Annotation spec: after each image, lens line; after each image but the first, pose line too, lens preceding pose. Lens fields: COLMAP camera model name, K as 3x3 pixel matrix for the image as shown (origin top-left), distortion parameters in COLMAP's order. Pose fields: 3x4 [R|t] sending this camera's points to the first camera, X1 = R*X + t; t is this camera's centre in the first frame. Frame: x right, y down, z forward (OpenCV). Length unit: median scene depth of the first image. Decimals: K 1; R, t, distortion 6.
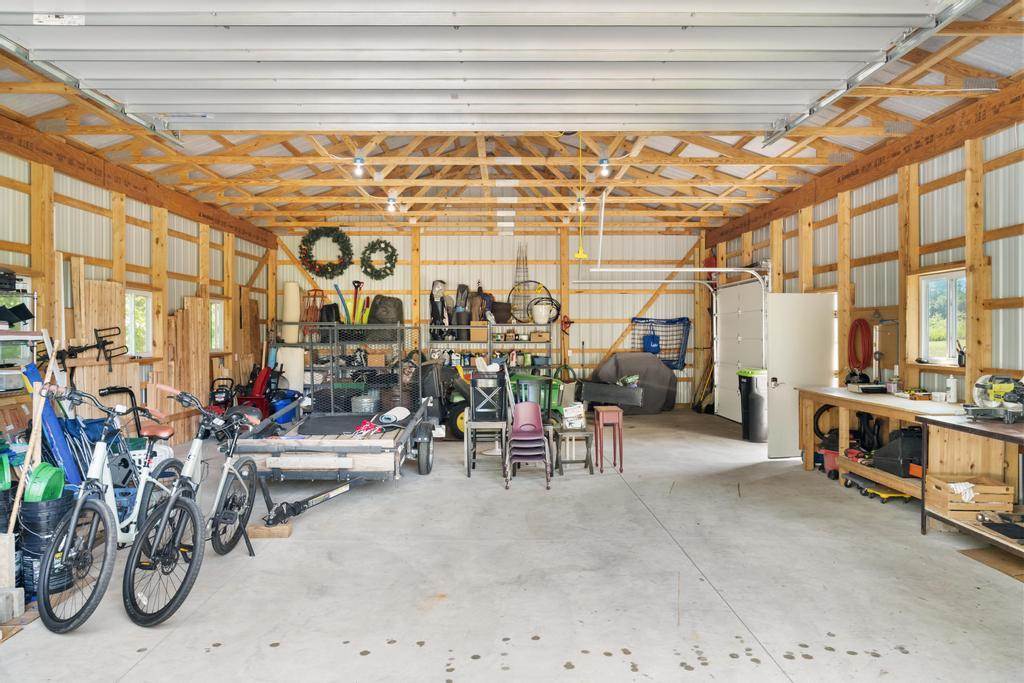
lens RADIAL K [[695.0, 0, 512.0], [0, 695.0, 341.5], [0, 0, 1]] dist [-0.014028, -0.002067]
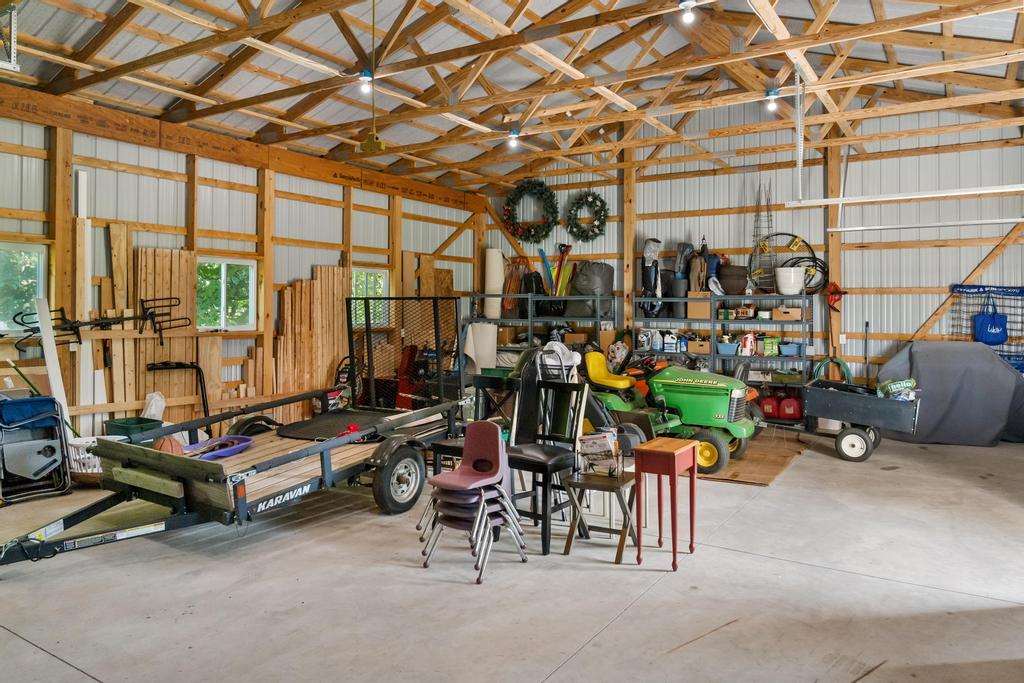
lens RADIAL K [[717.4, 0, 512.9], [0, 717.4, 298.4], [0, 0, 1]] dist [-0.010862, -0.001990]
pose [[0.836125, -0.001642, -0.548536, 0.202280], [-0.013460, 0.999633, -0.023508, -0.002139], [0.548373, 0.027039, 0.835796, 0.267802]]
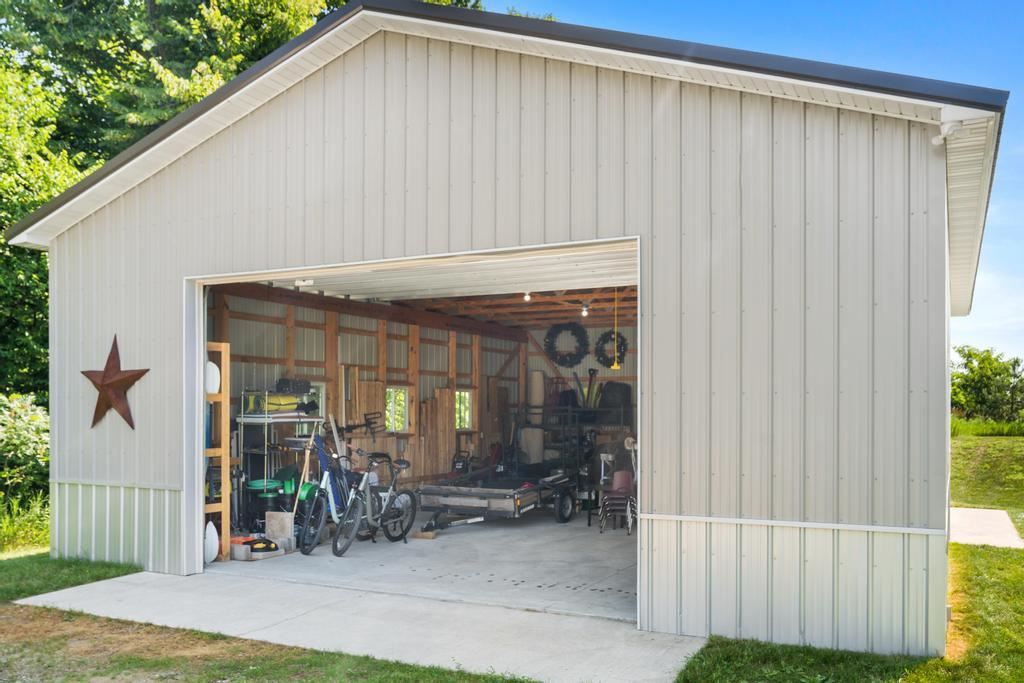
lens RADIAL K [[885.5, 0, 511.2], [0, 885.5, 409.0], [0, 0, 1]] dist [0.002317, 0.000232]
pose [[0.886195, 0.003894, -0.463296, 0.330450], [-0.010824, 0.999866, -0.012300, -0.004460], [0.463186, 0.015915, 0.886118, -0.323254]]
